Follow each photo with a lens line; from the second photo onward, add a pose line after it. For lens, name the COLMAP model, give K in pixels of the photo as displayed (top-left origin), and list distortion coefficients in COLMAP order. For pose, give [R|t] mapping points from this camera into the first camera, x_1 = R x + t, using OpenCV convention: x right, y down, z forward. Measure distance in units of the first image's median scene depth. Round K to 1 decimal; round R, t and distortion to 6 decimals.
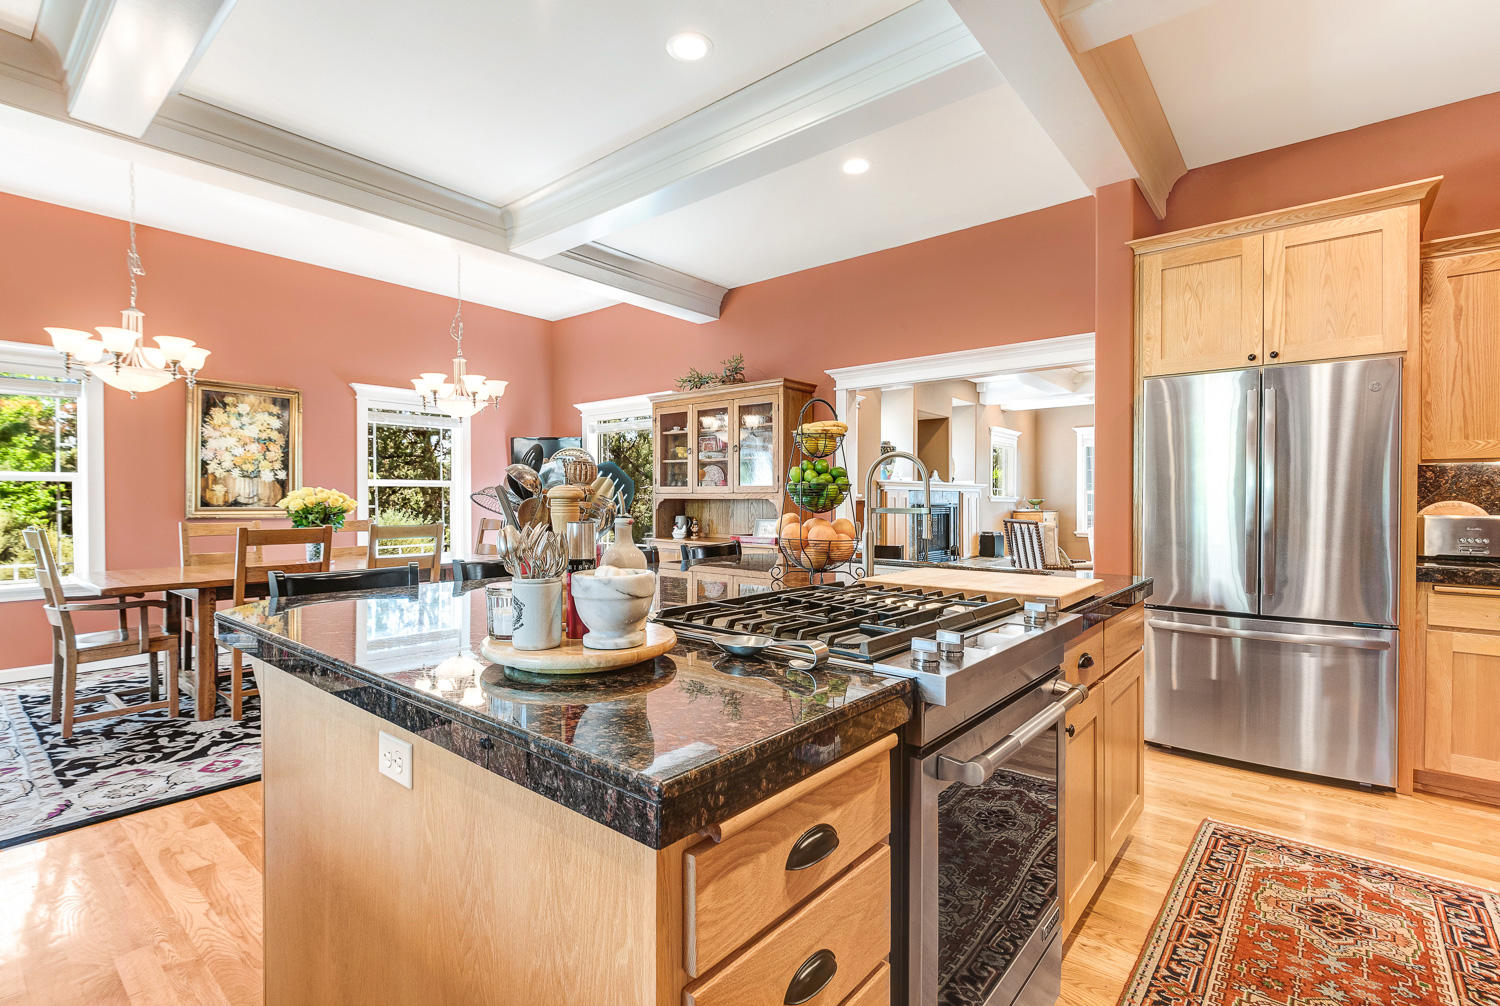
lens RADIAL K [[678.0, 0, 740.7], [0, 678.0, 500.2], [0, 0, 1]] dist [-0.000683, 0.000985]
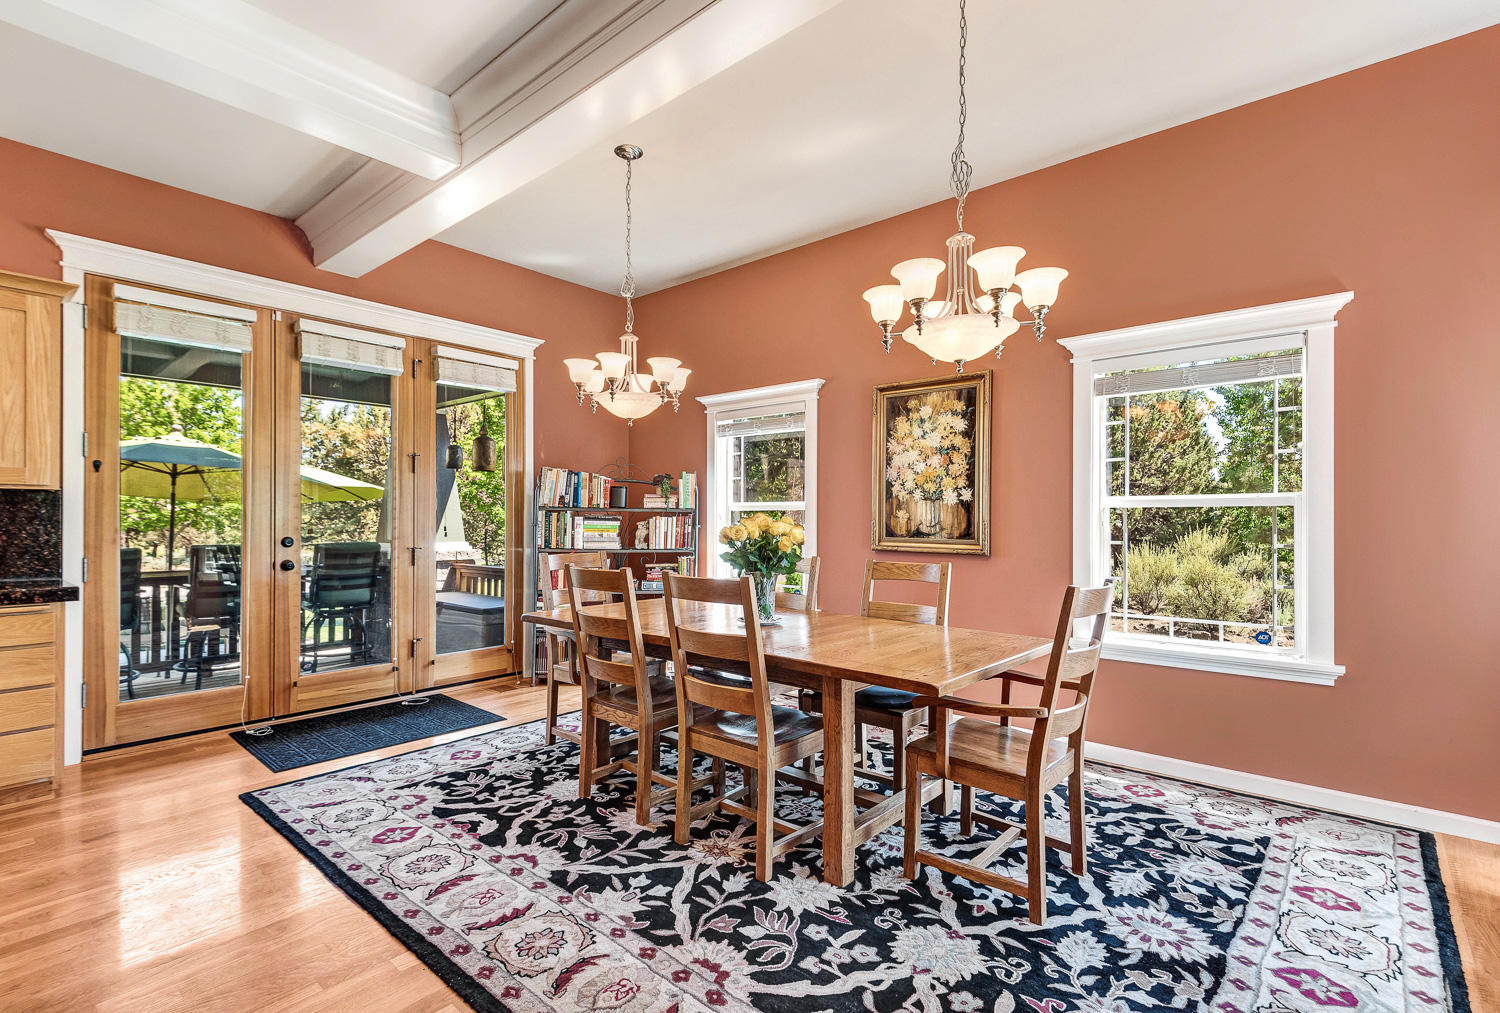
lens RADIAL K [[688.5, 0, 754.6], [0, 688.5, 518.2], [0, 0, 1]] dist [0.016594, -0.000401]
pose [[-0.018311, -0.007496, -0.999804, 0.122428], [-0.004341, 0.999963, -0.007417, -0.015163], [0.999823, 0.004204, -0.018343, 1.378419]]
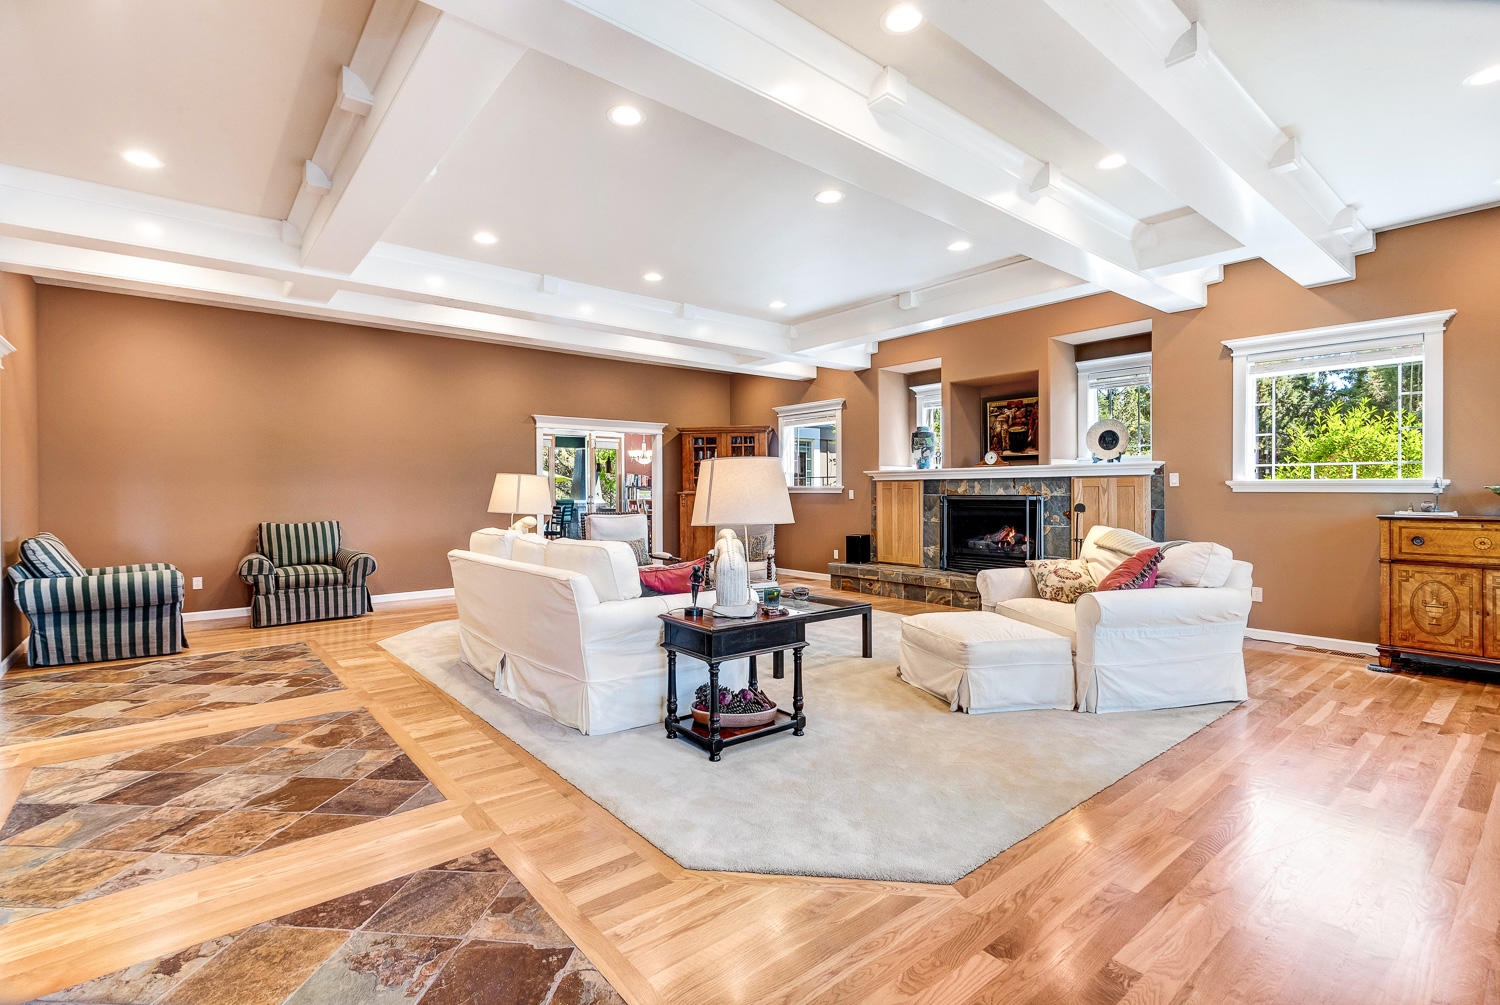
lens RADIAL K [[678.0, 0, 740.7], [0, 678.0, 499.7], [0, 0, 1]] dist [-0.000683, 0.000985]
pose [[-0.194012, 0.008362, -0.980964, 3.294312], [0.001935, 0.999965, 0.008141, 0.008458], [0.980997, -0.000318, -0.194021, 2.658607]]
